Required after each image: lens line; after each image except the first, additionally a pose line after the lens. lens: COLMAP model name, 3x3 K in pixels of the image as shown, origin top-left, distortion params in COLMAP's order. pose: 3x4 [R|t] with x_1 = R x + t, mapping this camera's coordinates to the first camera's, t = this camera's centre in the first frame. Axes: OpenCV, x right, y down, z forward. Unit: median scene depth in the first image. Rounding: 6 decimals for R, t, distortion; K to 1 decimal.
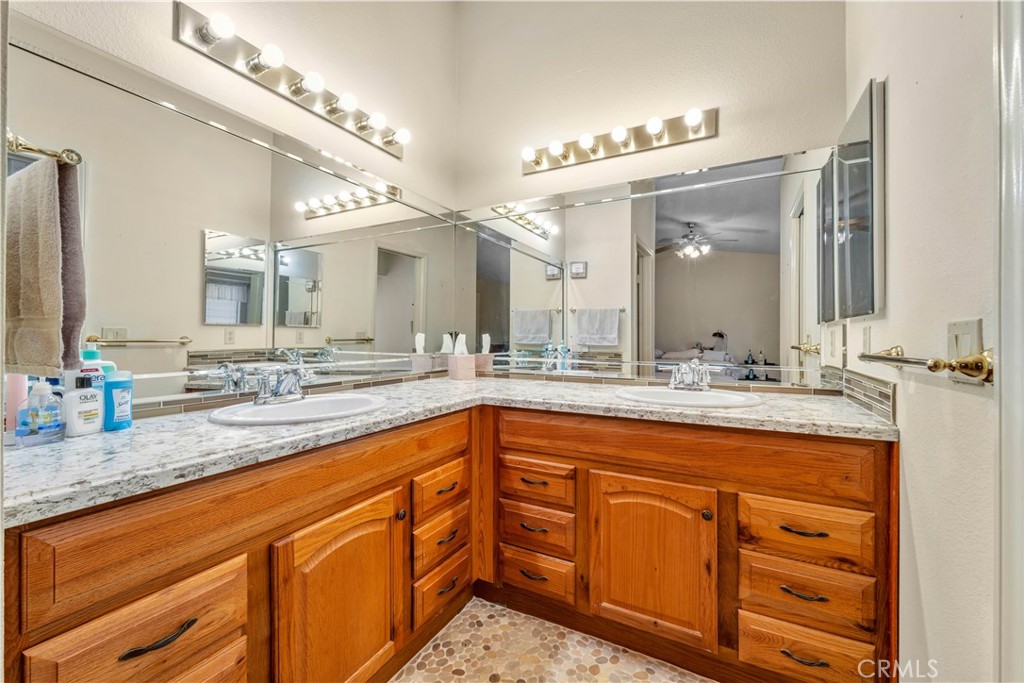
lens RADIAL K [[410.6, 0, 510.6], [0, 410.6, 335.8], [0, 0, 1]] dist [0.004325, -0.000926]
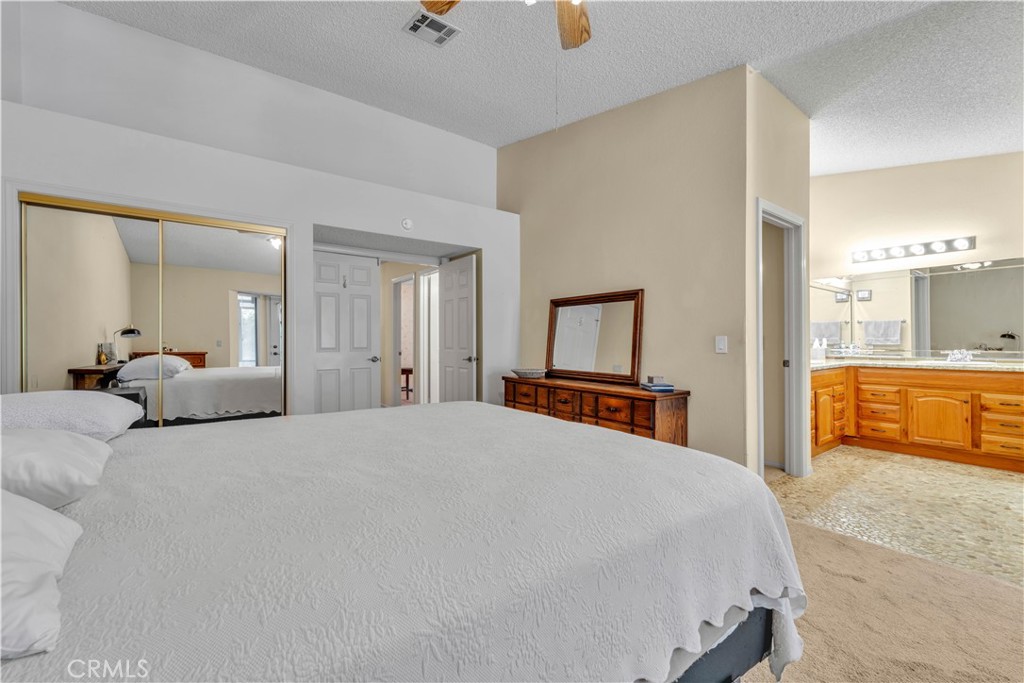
lens RADIAL K [[410.6, 0, 516.7], [0, 410.6, 338.6], [0, 0, 1]] dist [0.004325, -0.000926]
pose [[0.908710, -0.007958, -0.417352, -0.980358], [0.007557, 0.999968, -0.002614, -0.014359], [0.417360, -0.000778, 0.908741, -2.455592]]
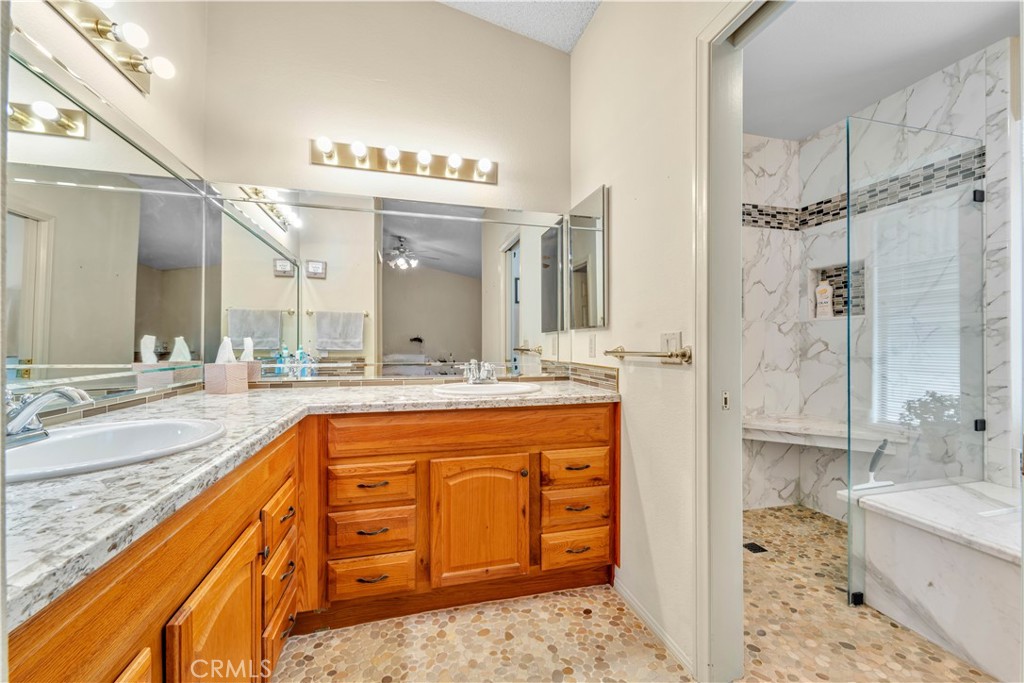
lens RADIAL K [[410.6, 0, 512.0], [0, 410.6, 342.0], [0, 0, 1]] dist [0.004325, -0.000926]
pose [[0.727621, 0.002107, 0.685976, -0.401139], [-0.003627, 0.999993, 0.000776, 0.005165], [-0.685970, -0.003052, 0.727624, 0.042490]]
